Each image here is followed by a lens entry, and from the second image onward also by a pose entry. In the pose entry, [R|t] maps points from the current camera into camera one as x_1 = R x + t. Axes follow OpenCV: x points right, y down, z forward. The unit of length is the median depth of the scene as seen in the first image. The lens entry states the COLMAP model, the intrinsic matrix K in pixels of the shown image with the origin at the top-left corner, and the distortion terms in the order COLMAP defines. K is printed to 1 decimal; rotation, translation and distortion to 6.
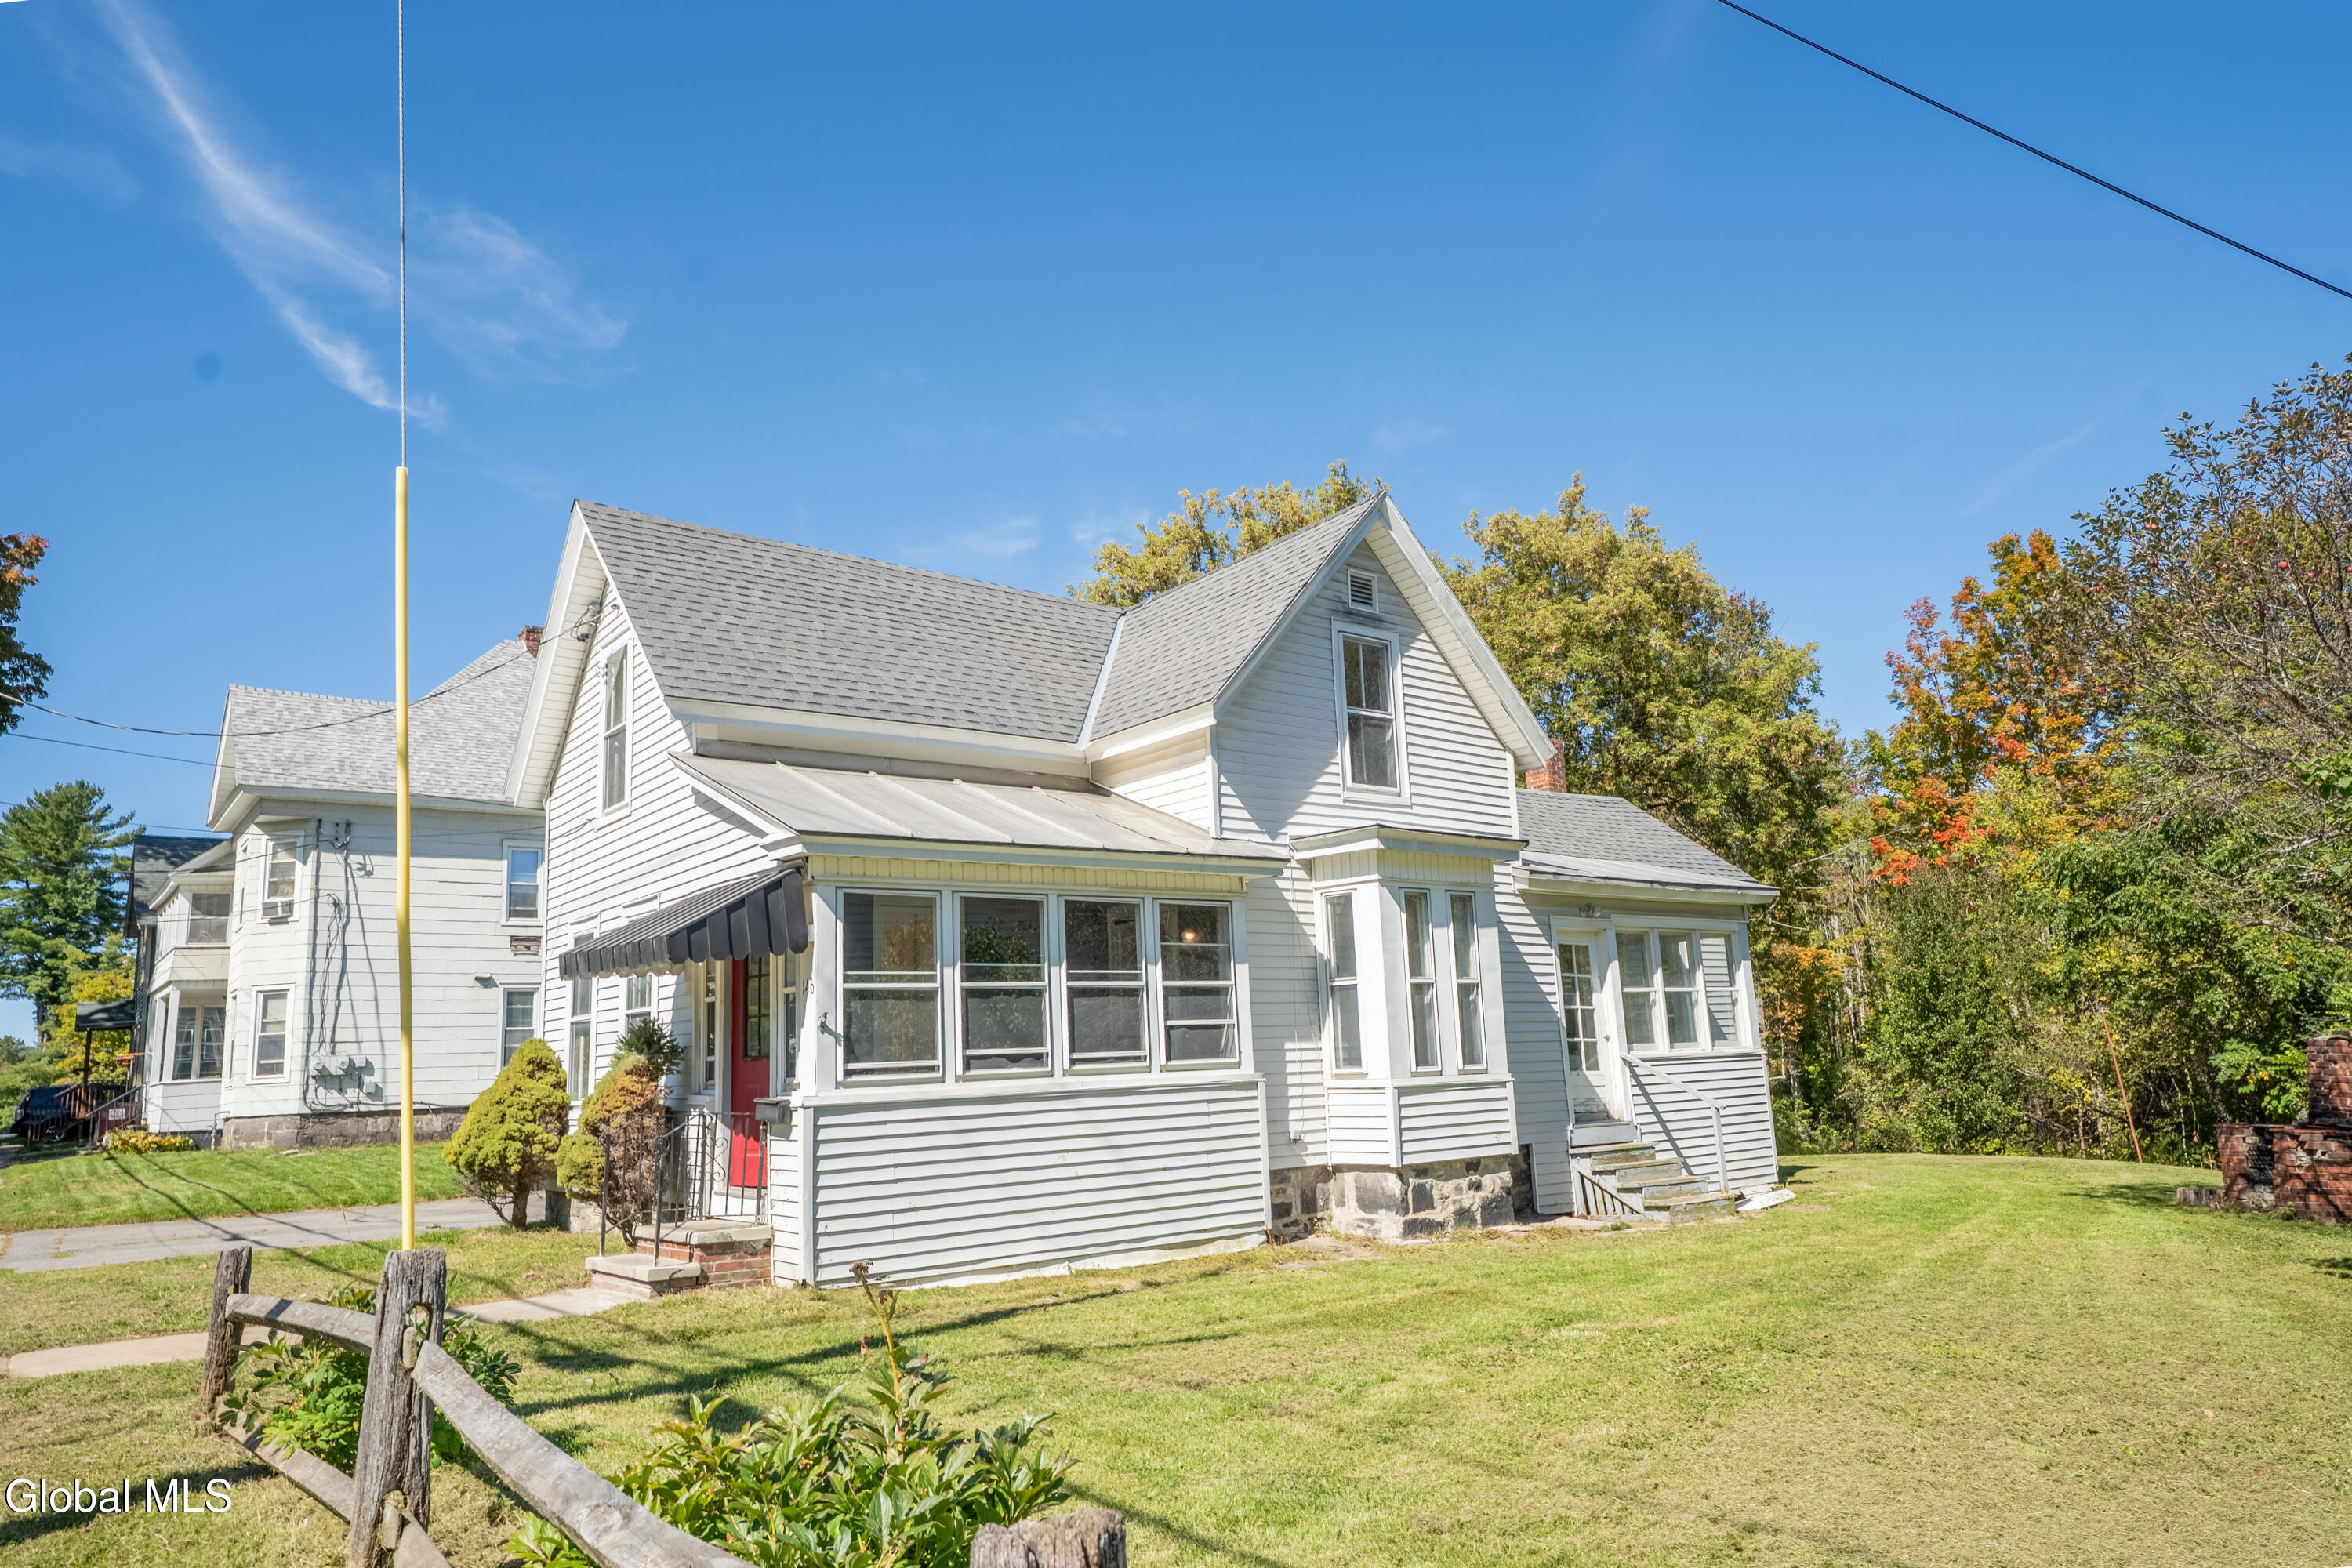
lens RADIAL K [[1485.7, 0, 1186.3], [0, 1485.7, 780.7], [0, 0, 1]] dist [0.003675, -0.002110]
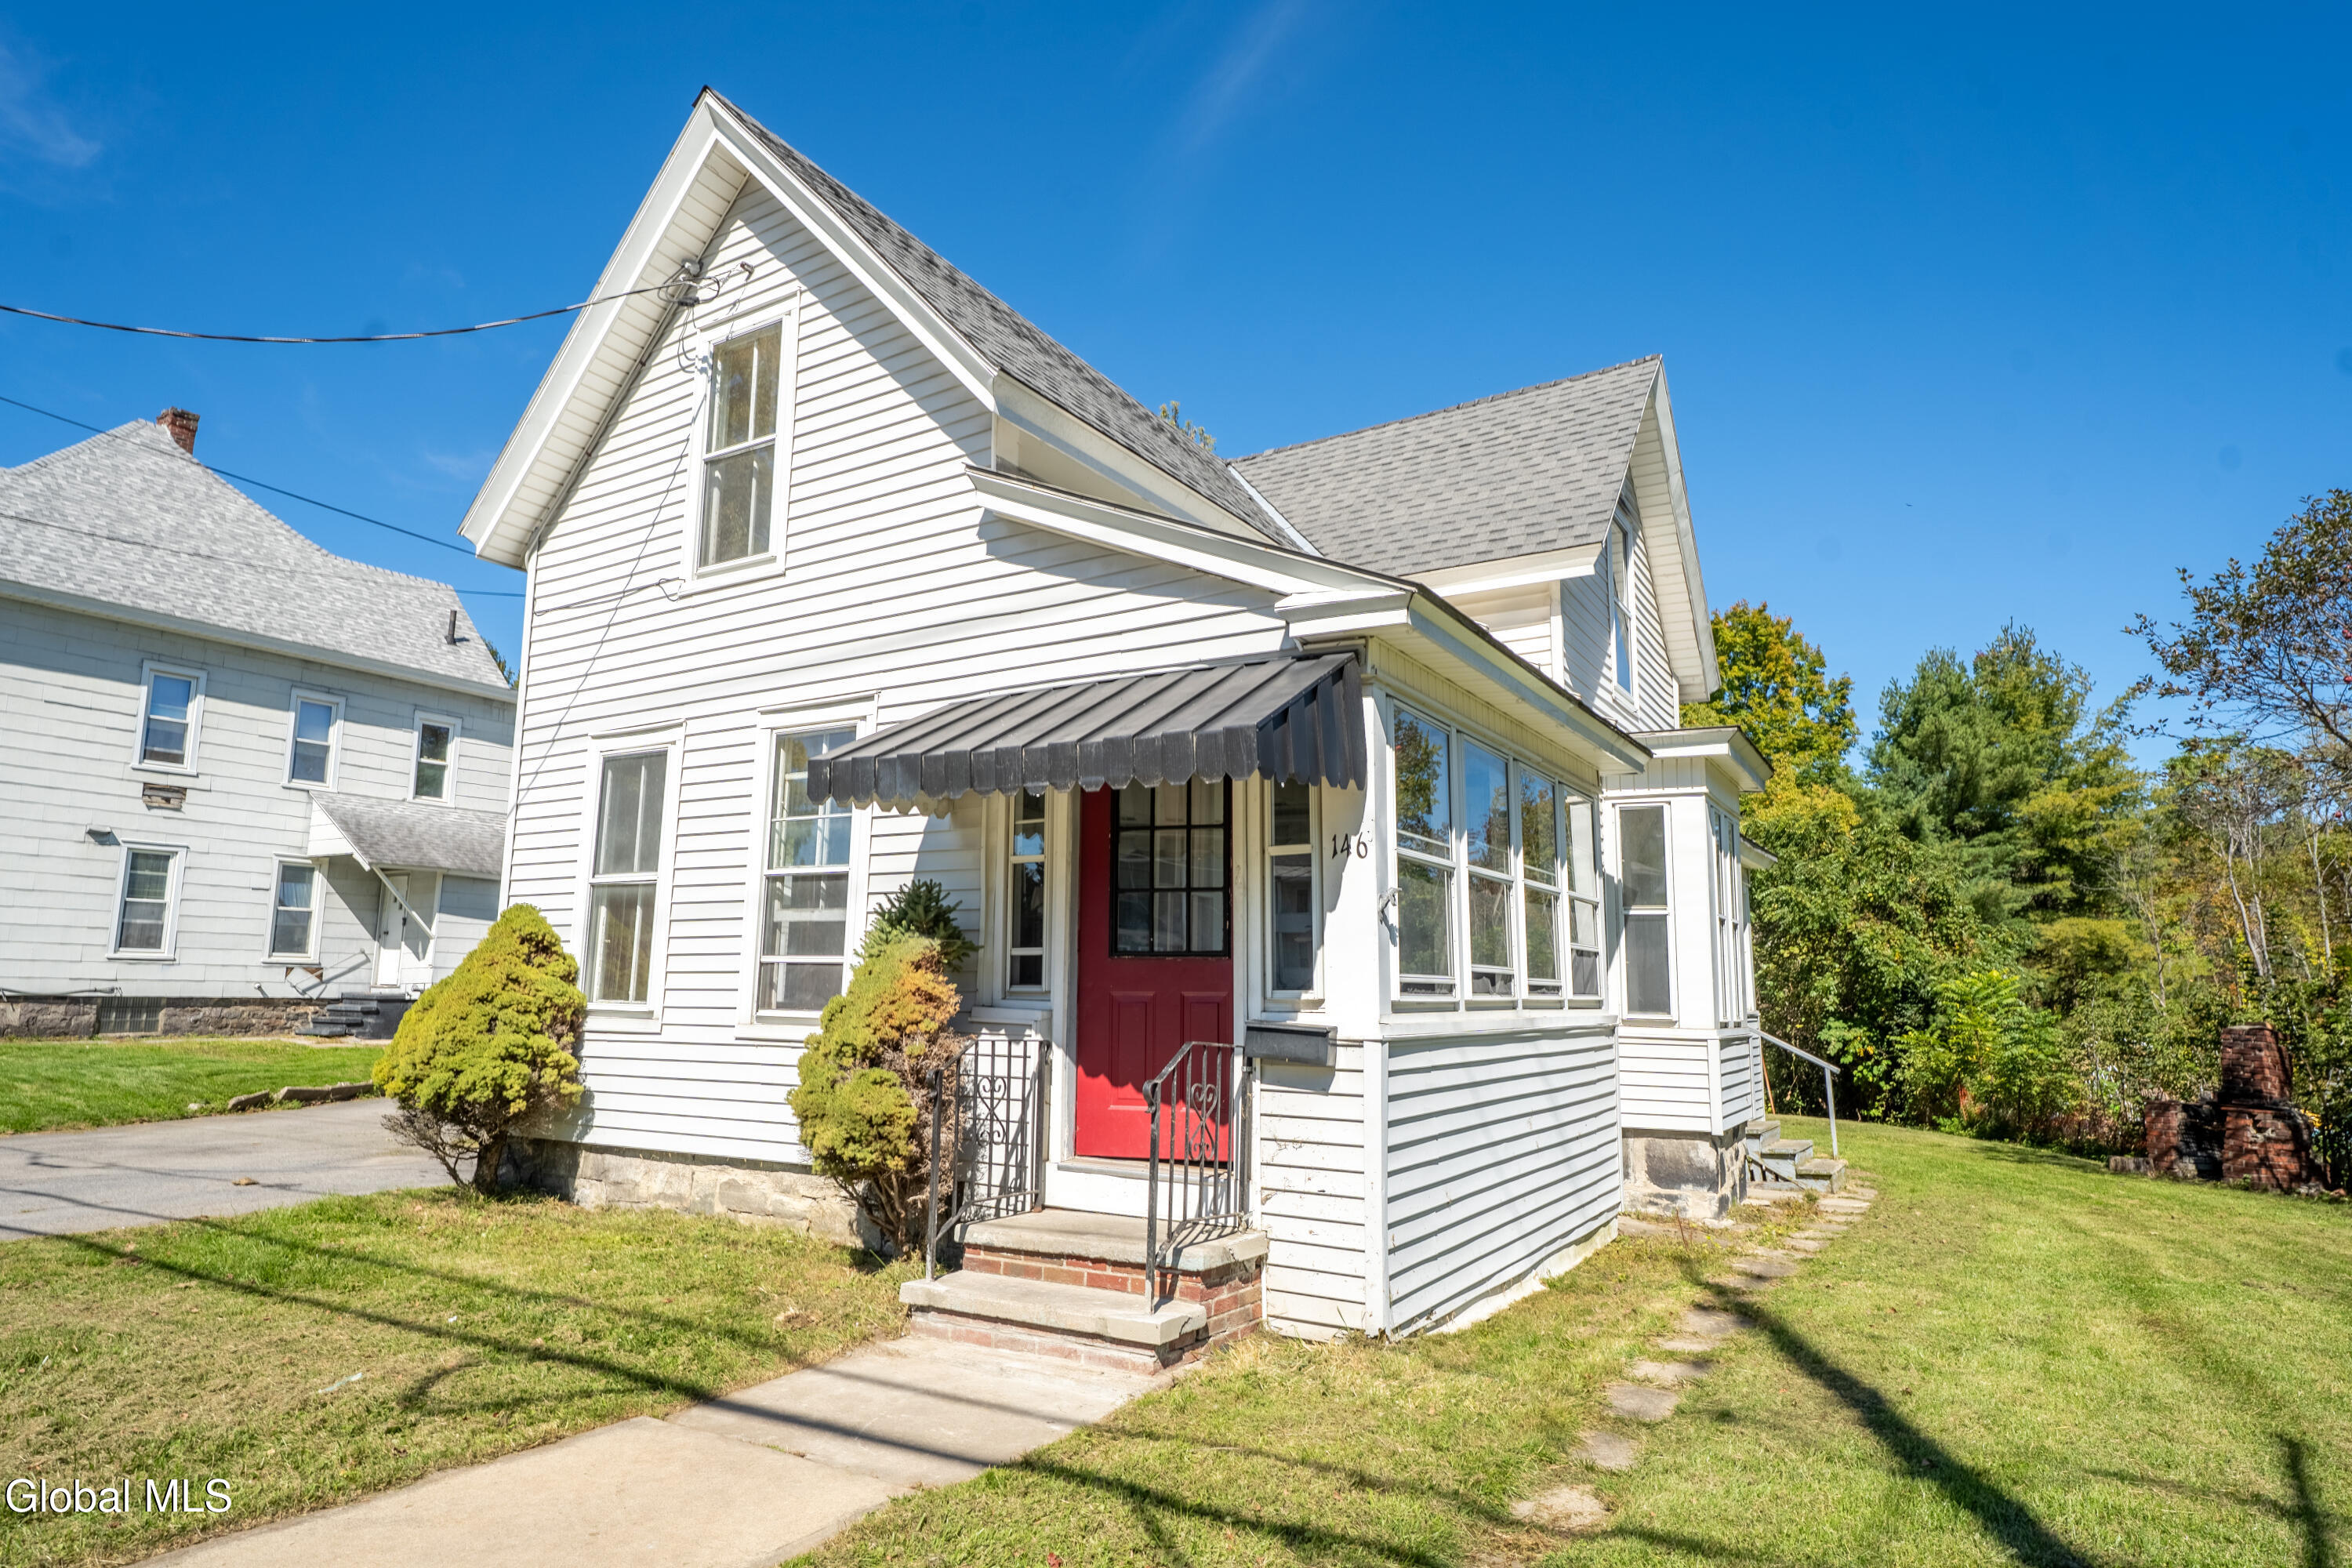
lens RADIAL K [[1291.0, 0, 1167.7], [0, 1291.0, 783.0], [0, 0, 1]] dist [0.001572, 0.000906]
pose [[0.937609, 0.108472, 0.330338, -0.357979], [-0.115355, 0.993324, 0.001240, 0.085639], [-0.327998, -0.039269, 0.943862, 0.368534]]
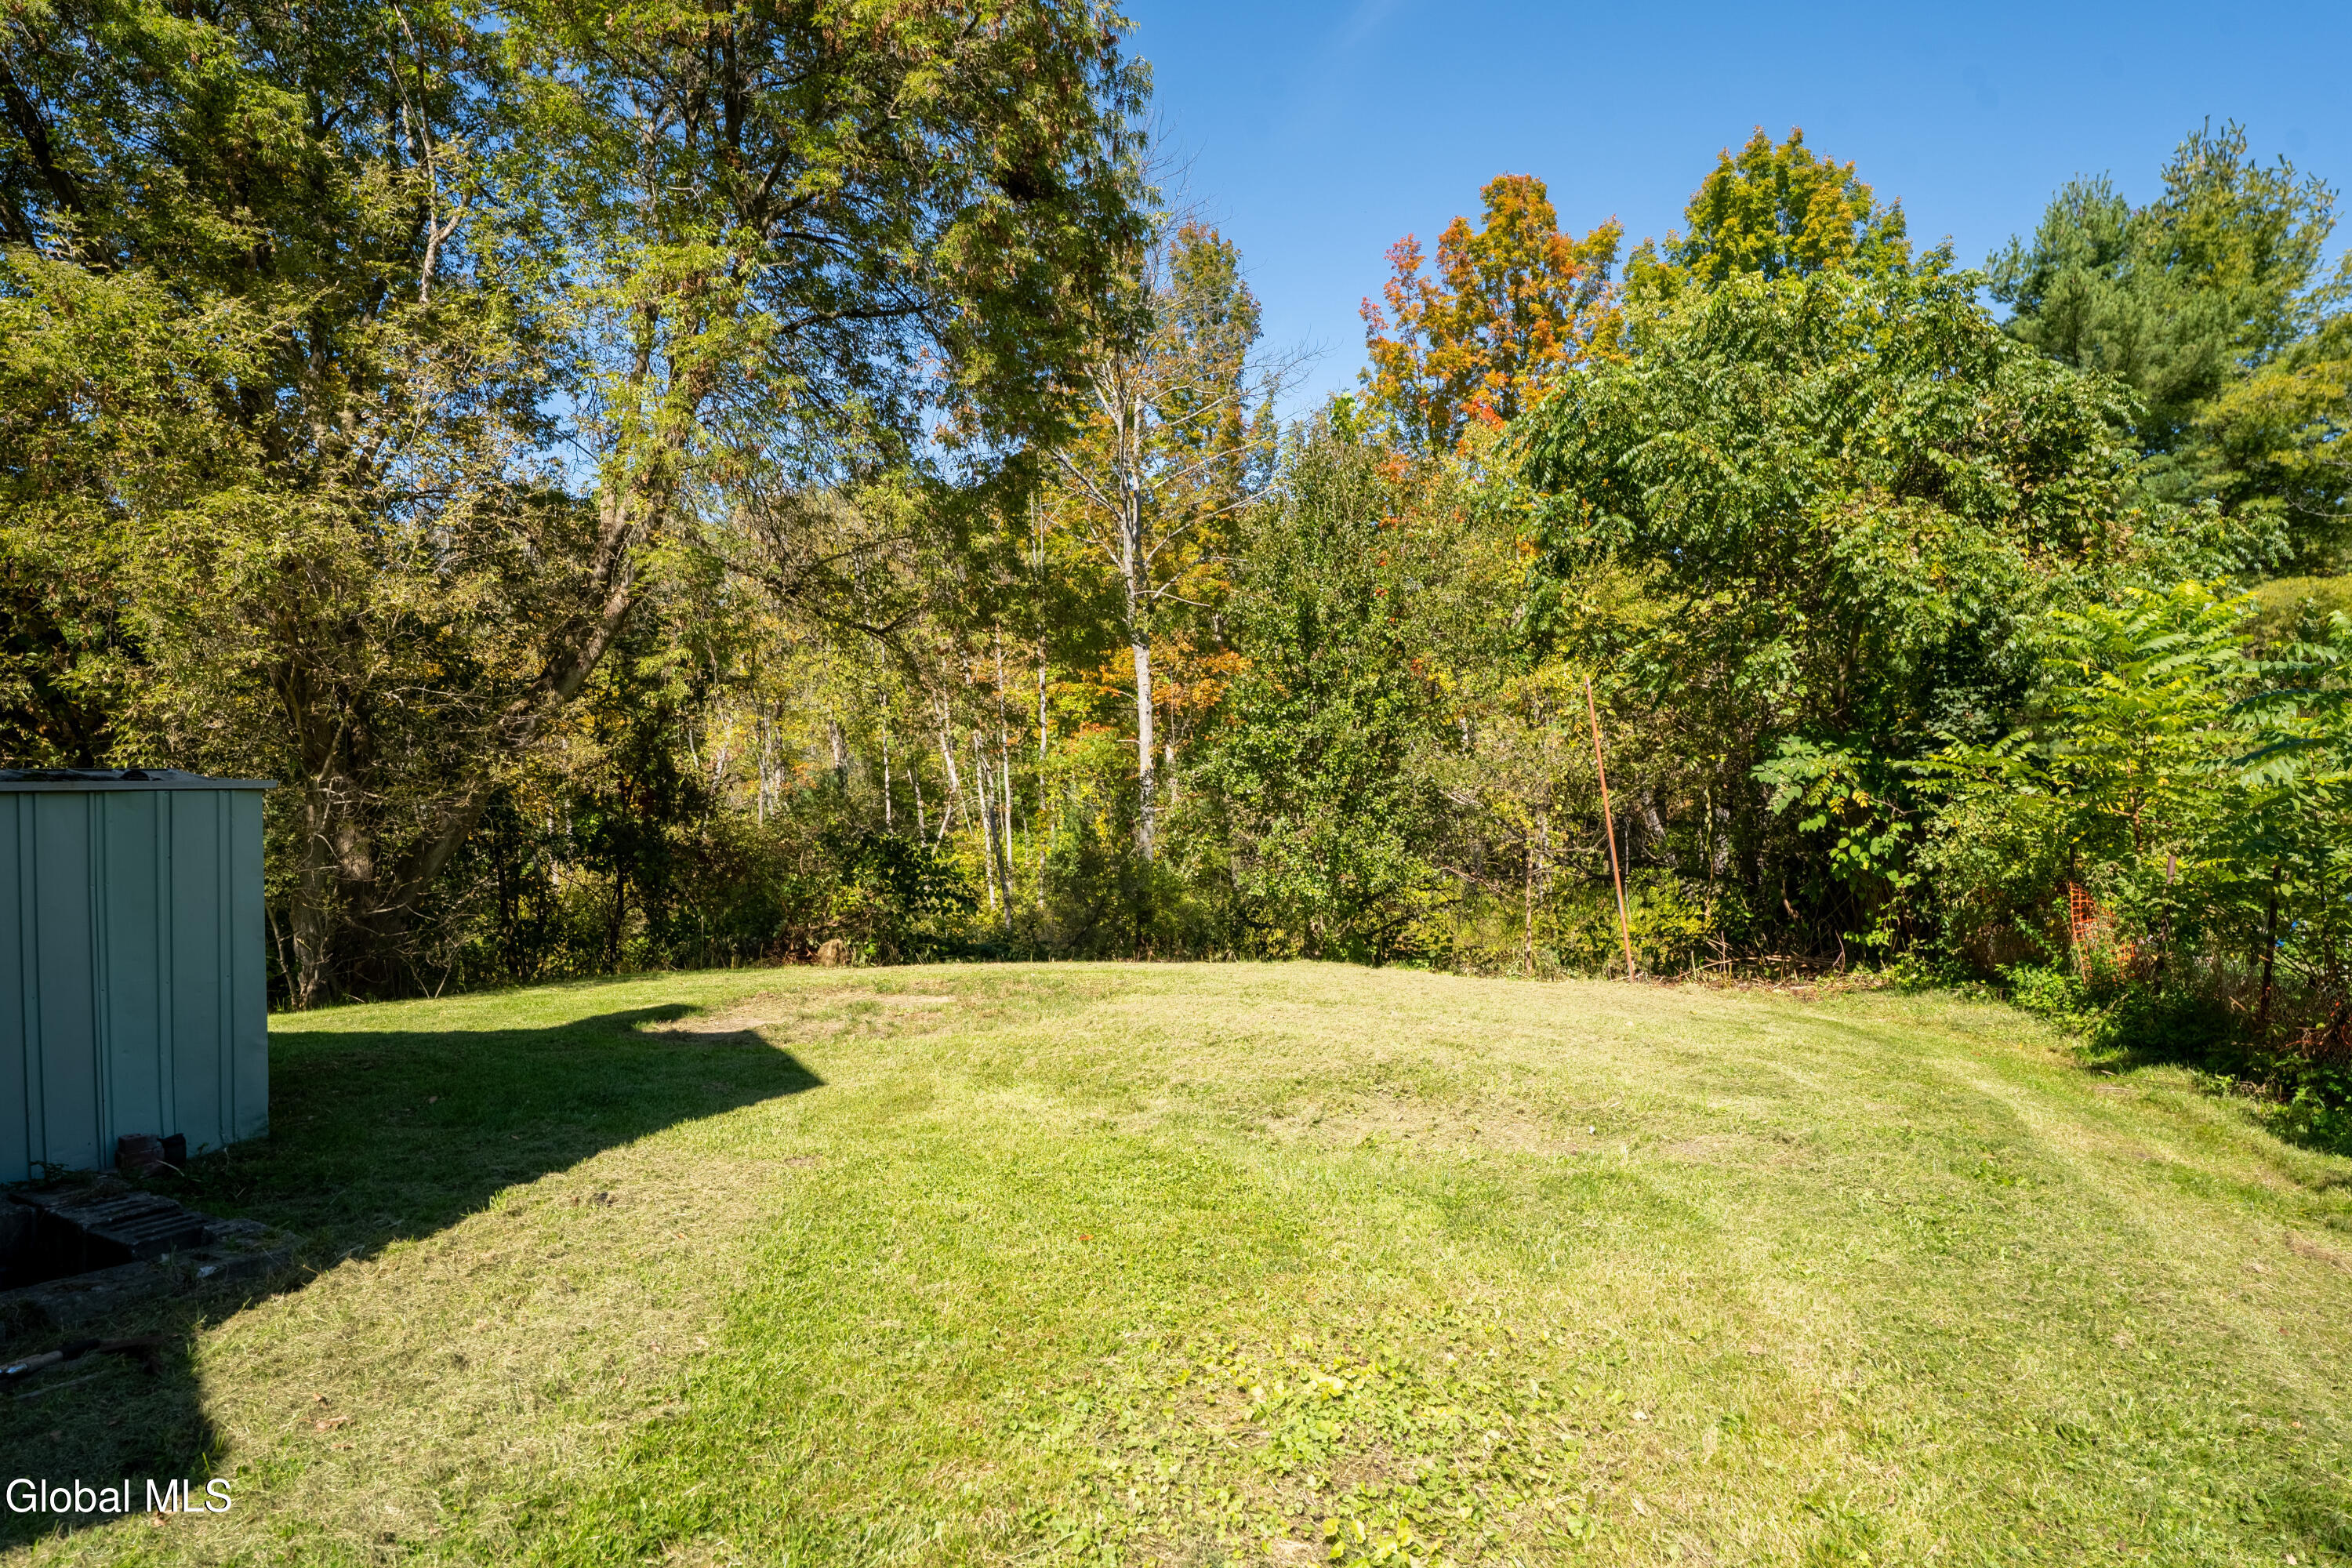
lens RADIAL K [[1291.0, 0, 1188.4], [0, 1291.0, 794.9], [0, 0, 1]] dist [0.001572, 0.000906]
pose [[0.959146, 0.004648, 0.282875, 0.707825], [-0.055420, 0.983581, 0.171749, 0.249491], [-0.277432, -0.180409, 0.943655, 1.210145]]
